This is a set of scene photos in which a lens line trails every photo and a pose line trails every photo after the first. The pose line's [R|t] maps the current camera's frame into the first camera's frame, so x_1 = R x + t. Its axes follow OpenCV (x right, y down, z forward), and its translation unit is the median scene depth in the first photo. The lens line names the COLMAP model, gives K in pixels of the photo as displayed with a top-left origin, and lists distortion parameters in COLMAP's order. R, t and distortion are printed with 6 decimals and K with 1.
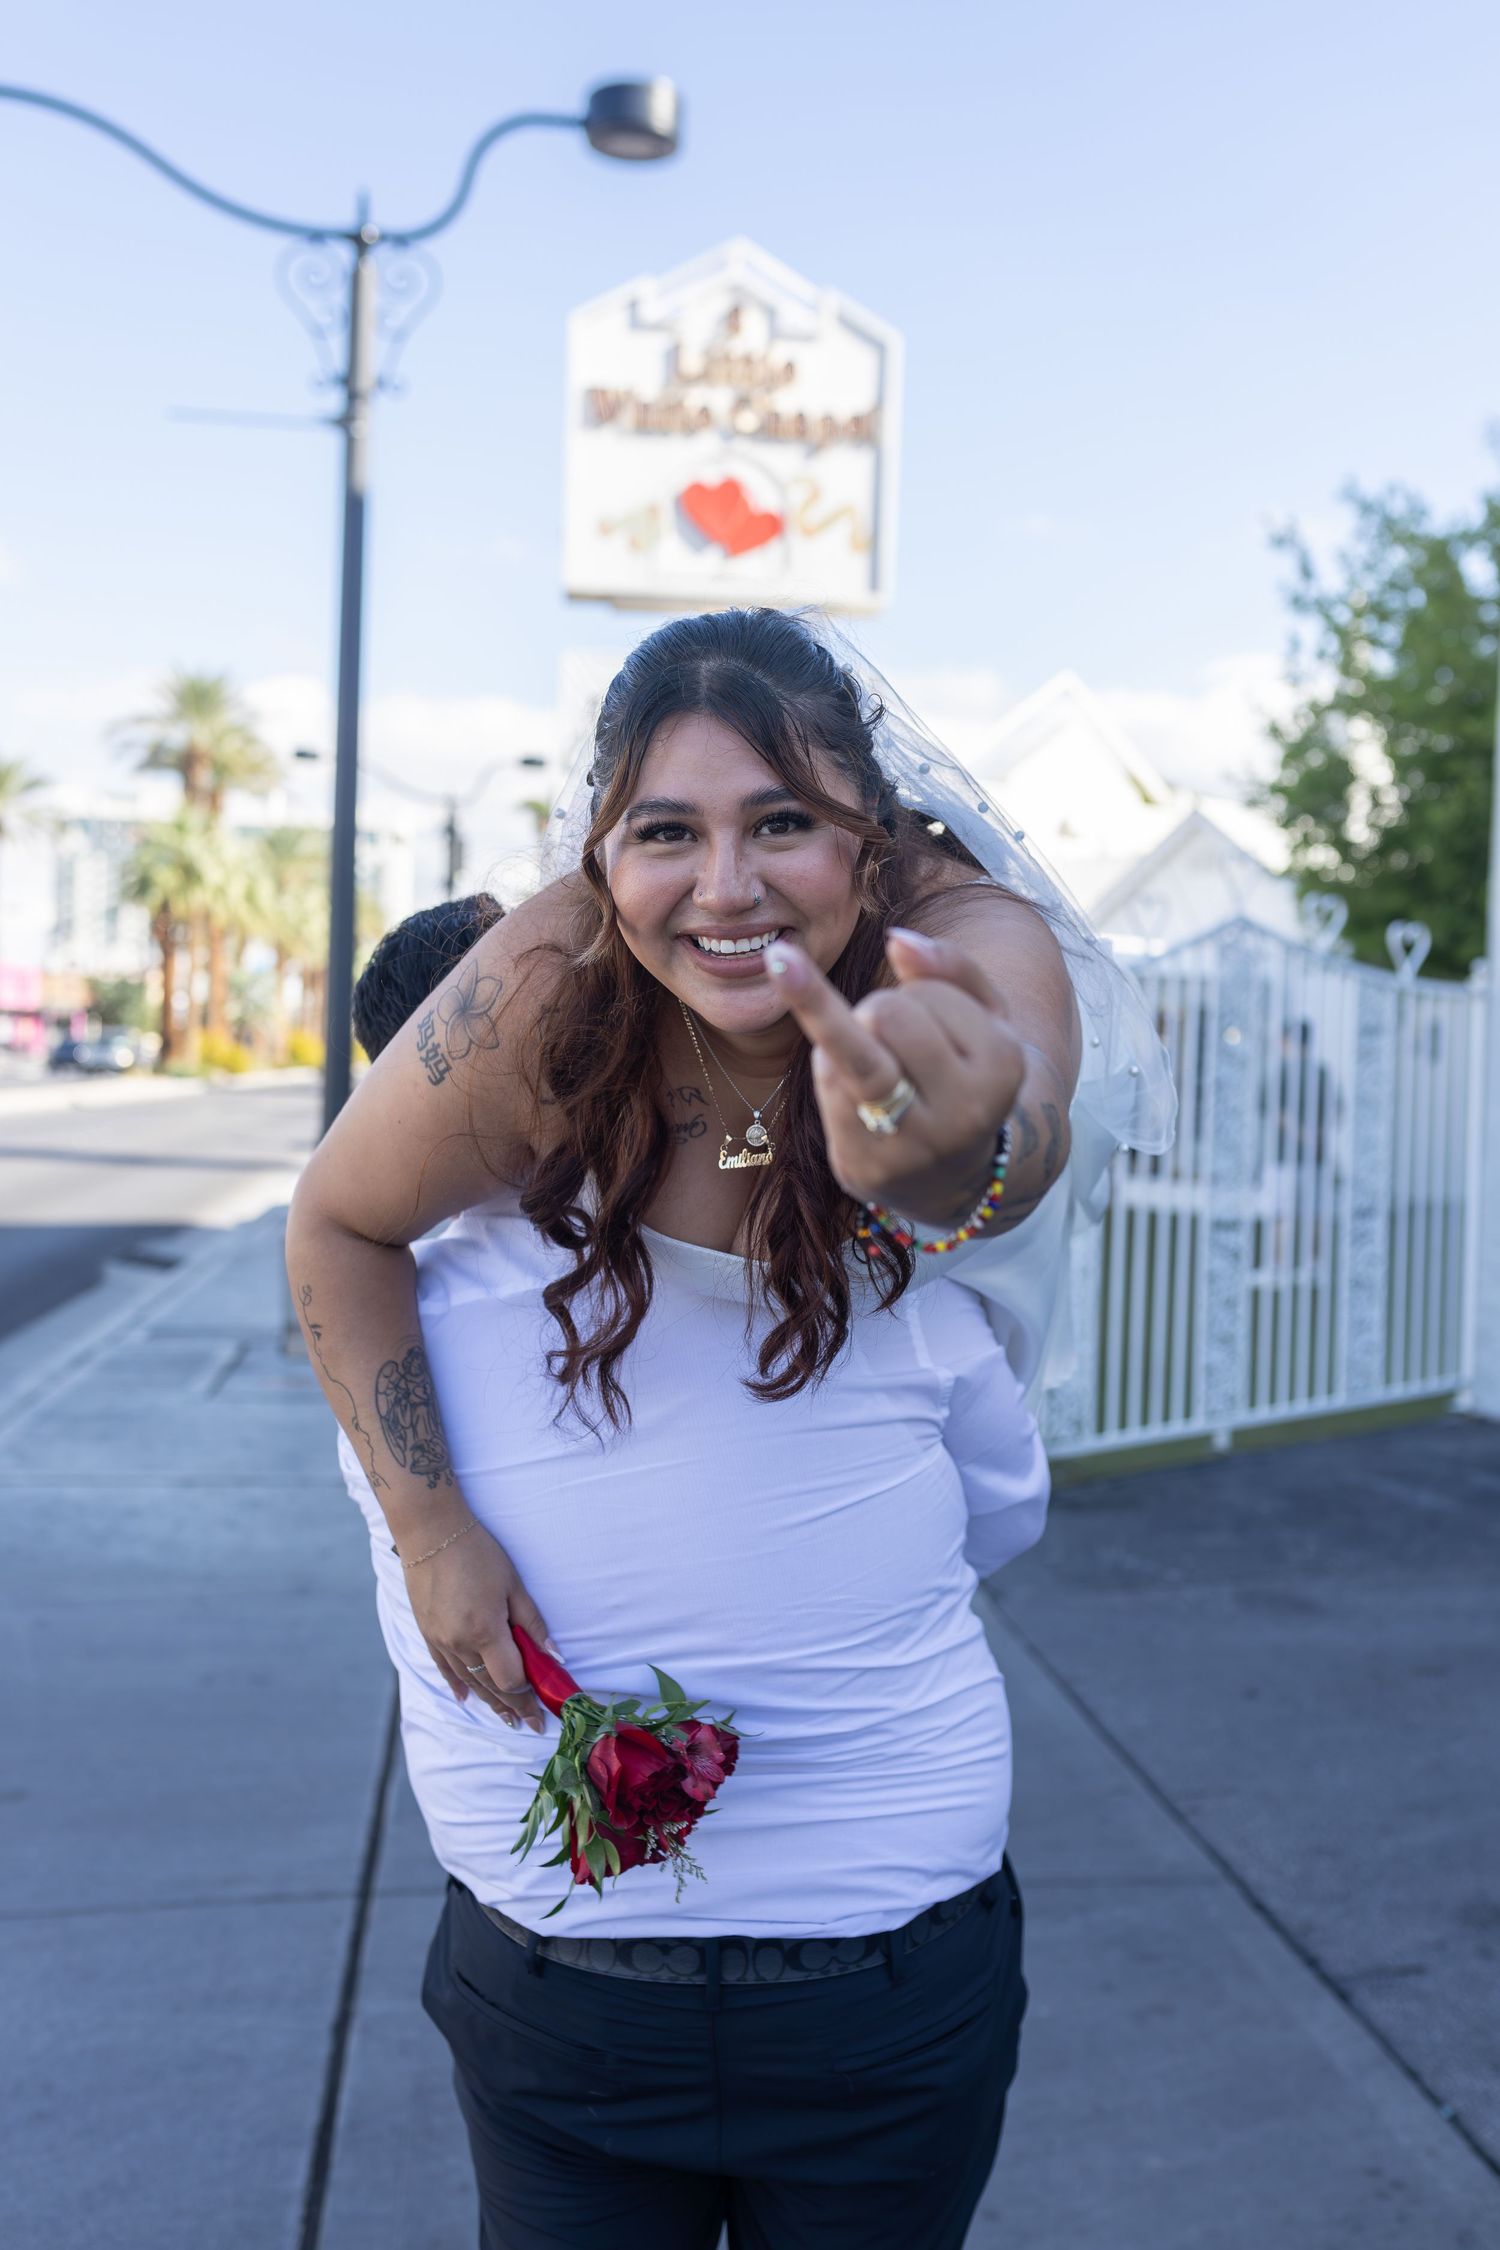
lens RADIAL K [[2101.2, 0, 714.4], [0, 2101.2, 1069.6], [0, 0, 1]] dist [-0.000811, 0.001810]
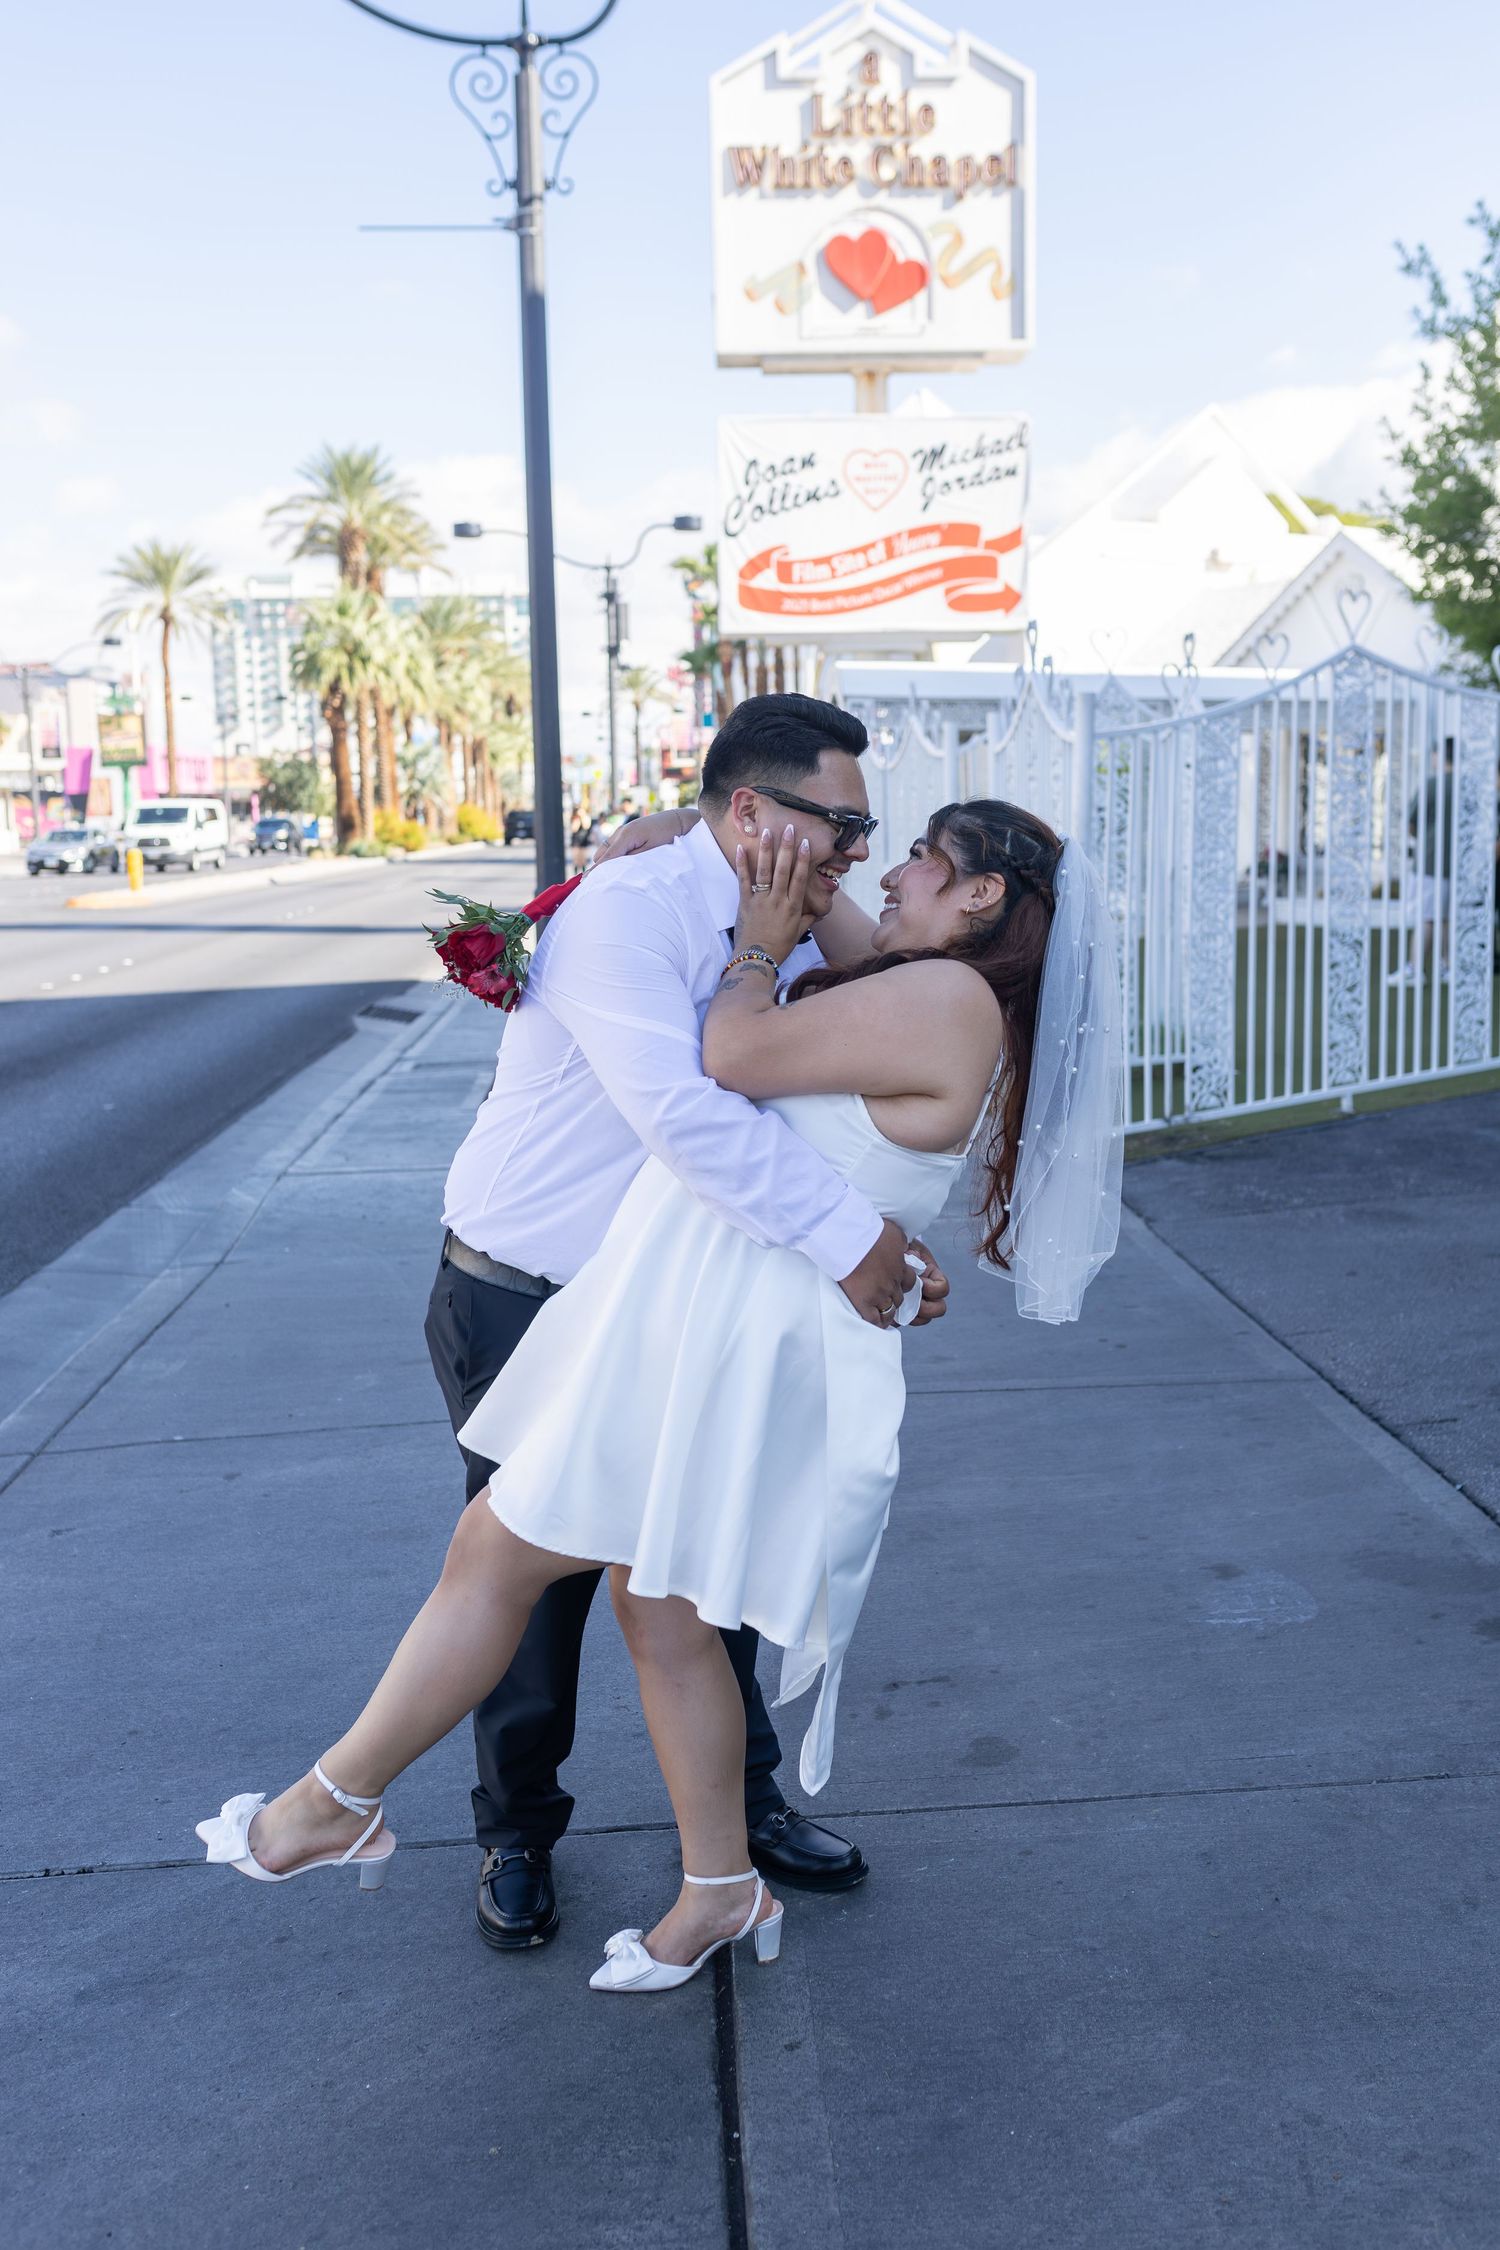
lens RADIAL K [[2156.0, 0, 694.7], [0, 2156.0, 1127.0], [0, 0, 1]] dist [-0.000170, 0.015369]
pose [[0.995579, -0.042880, -0.083572, -0.012378], [0.053983, 0.989307, 0.135488, 0.004286], [0.076868, -0.139400, 0.987248, -0.134946]]
